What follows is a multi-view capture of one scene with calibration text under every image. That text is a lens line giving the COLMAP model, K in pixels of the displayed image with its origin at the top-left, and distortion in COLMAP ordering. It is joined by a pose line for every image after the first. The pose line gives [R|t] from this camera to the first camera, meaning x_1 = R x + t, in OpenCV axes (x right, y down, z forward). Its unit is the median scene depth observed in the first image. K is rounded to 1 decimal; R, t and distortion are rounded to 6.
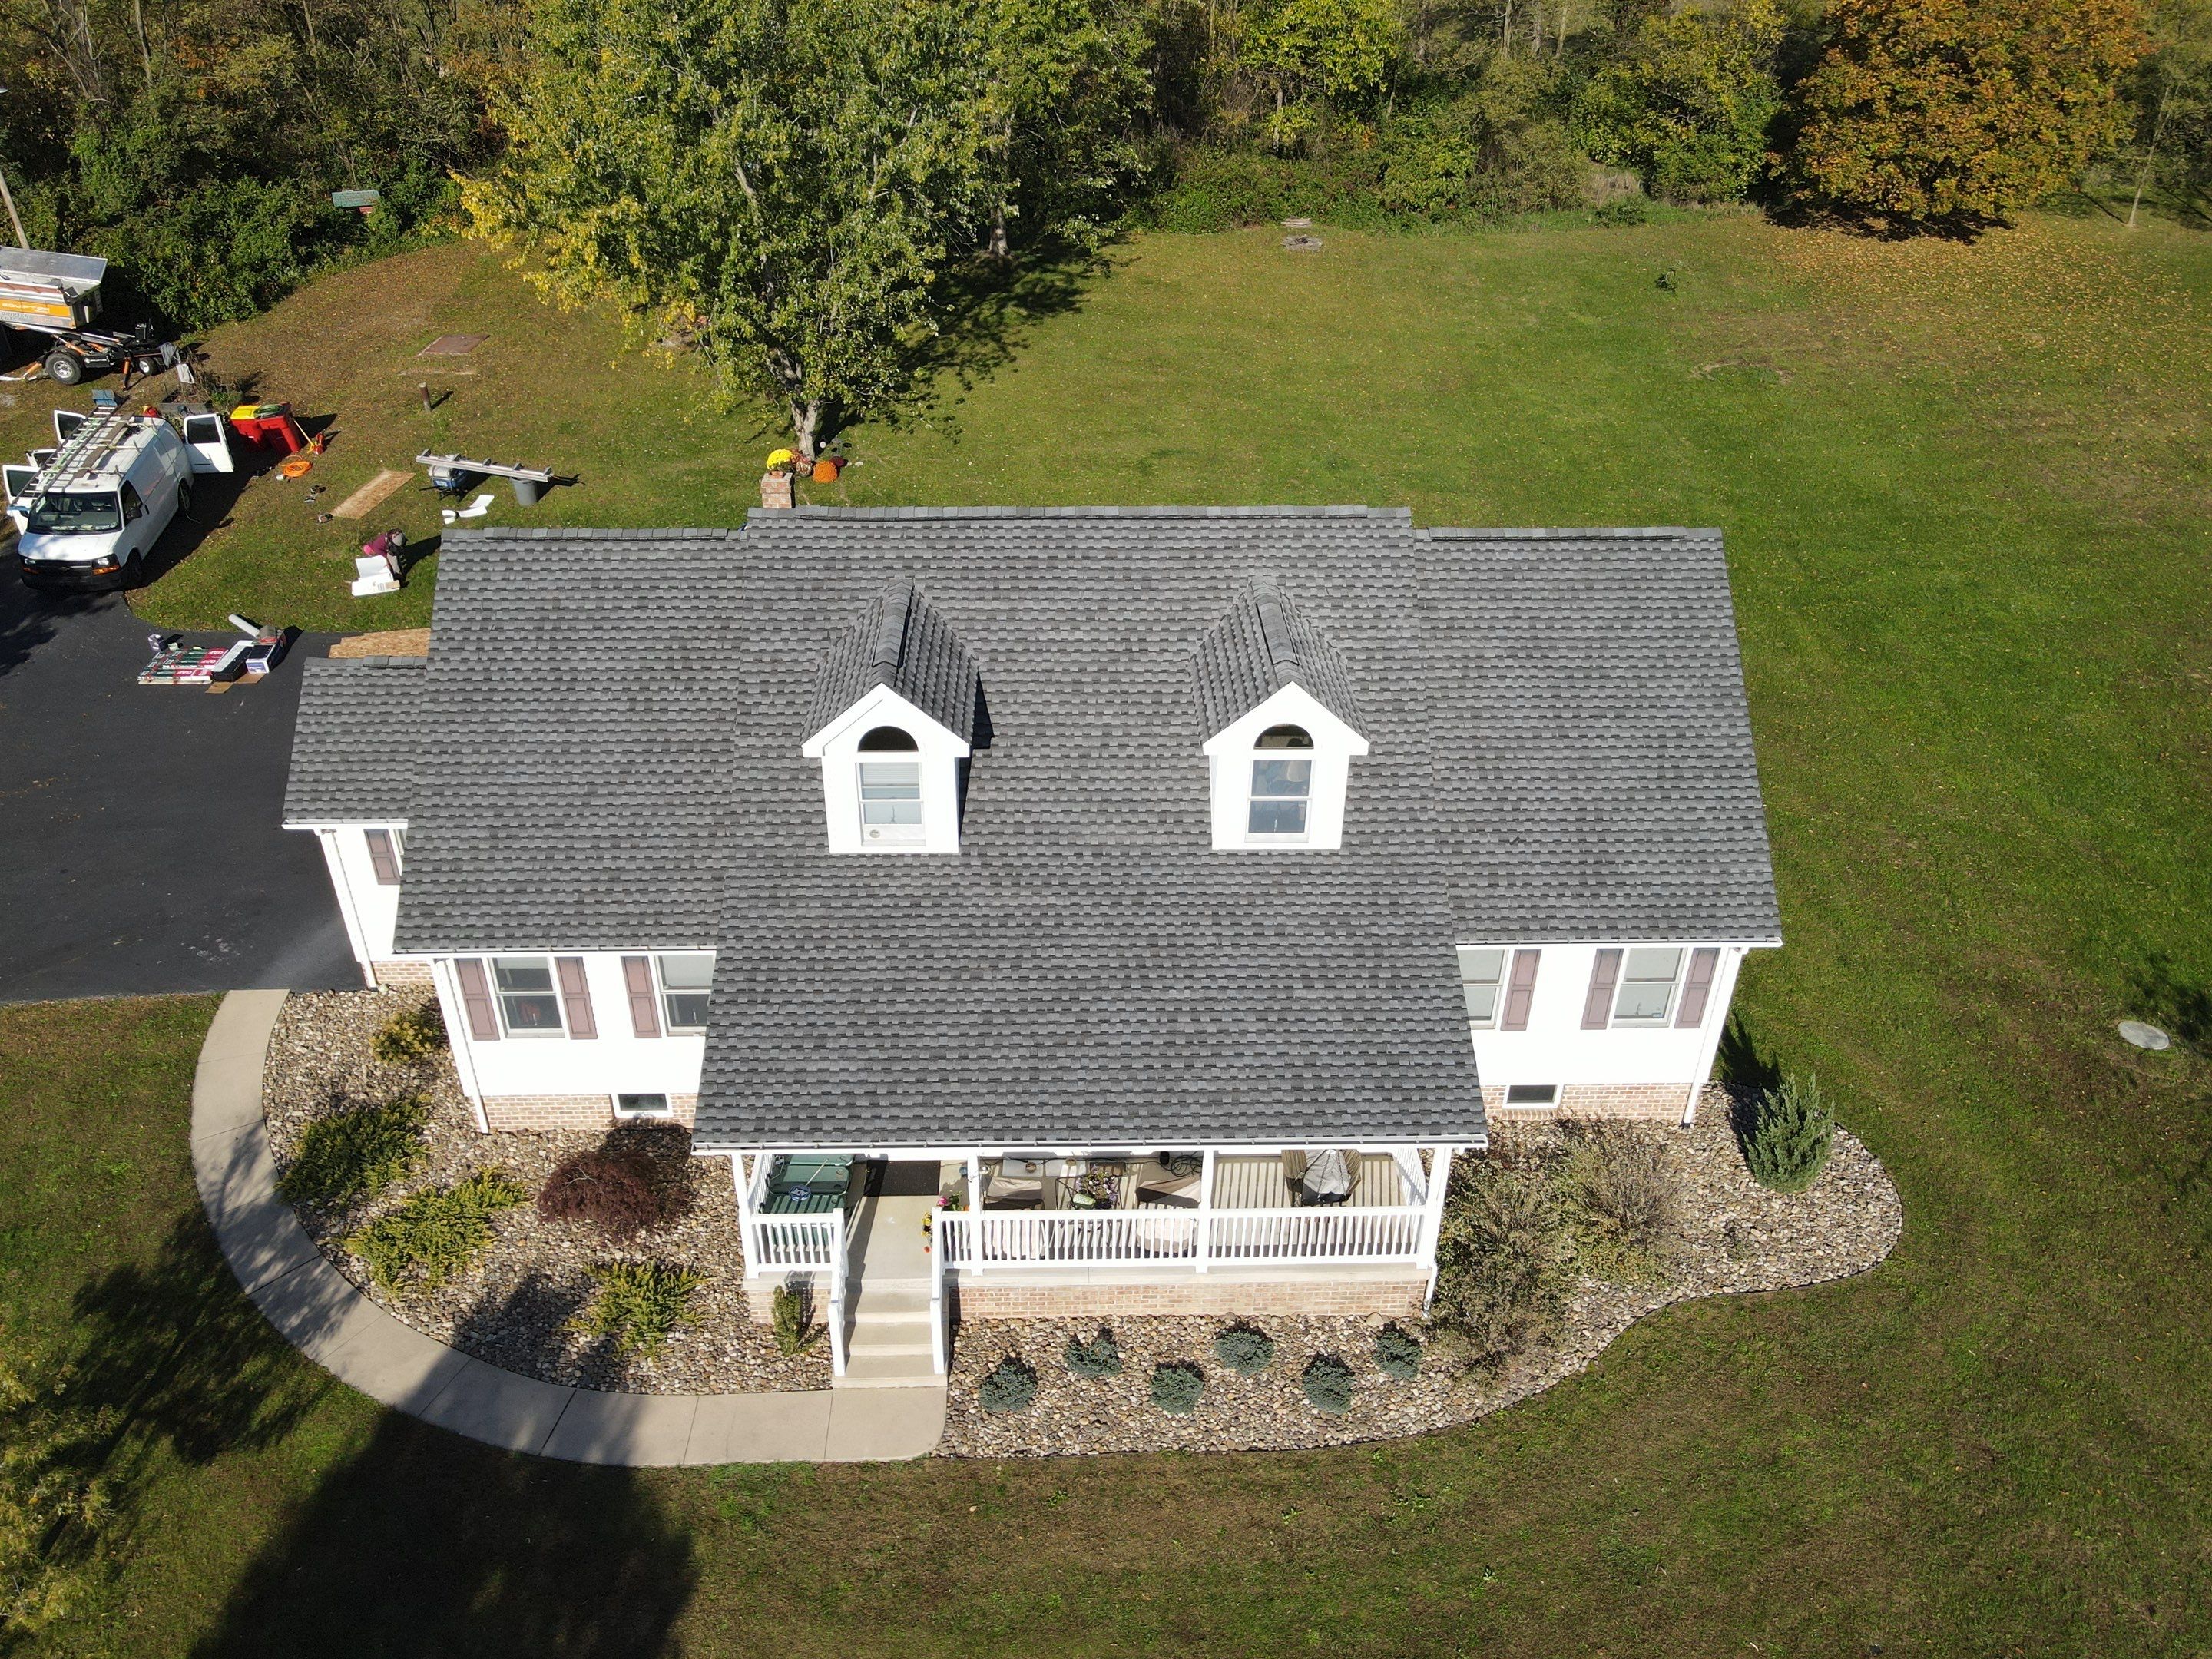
lens RADIAL K [[1609.1, 0, 1091.4], [0, 1609.1, 831.9], [0, 0, 1]] dist [0.015593, -0.001558]
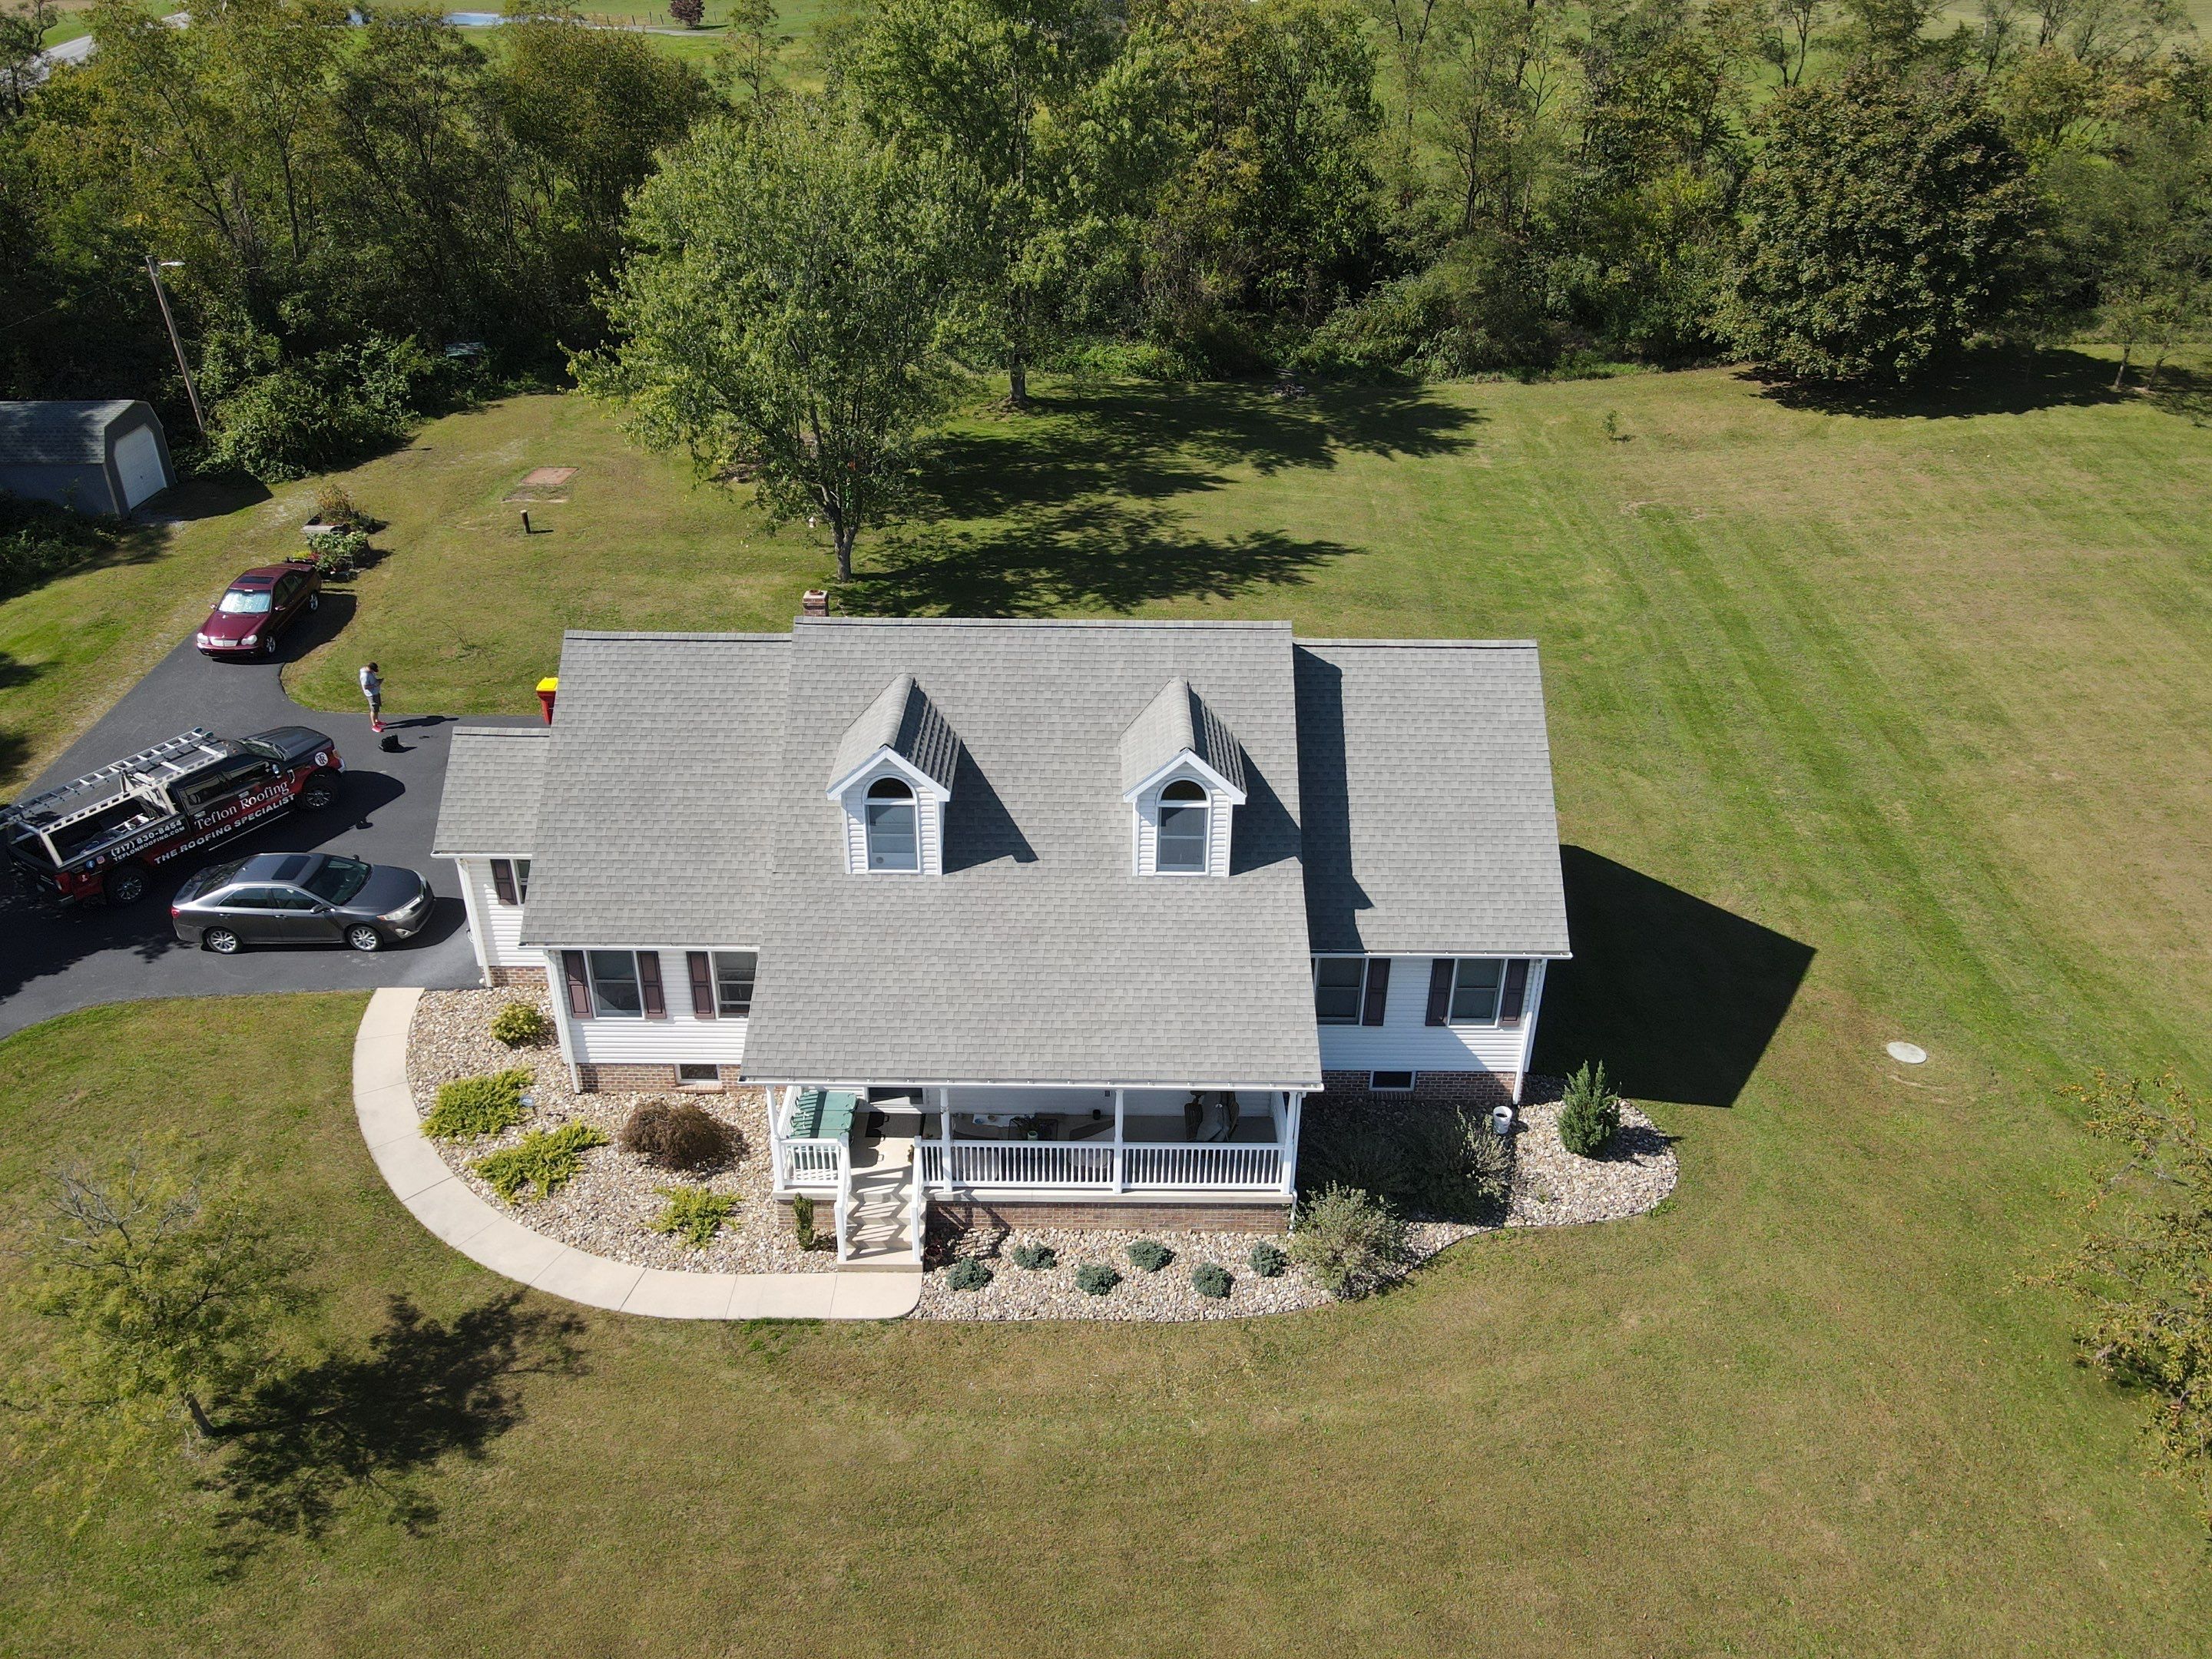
lens RADIAL K [[1620.7, 0, 1098.2], [0, 1620.7, 836.9], [0, 0, 1]] dist [0.001377, 0.027914]
pose [[0.999662, 0.013479, -0.022228, 0.074130], [-0.014932, 0.997668, -0.066596, 0.066977], [0.021278, 0.066906, 0.997532, -0.329460]]
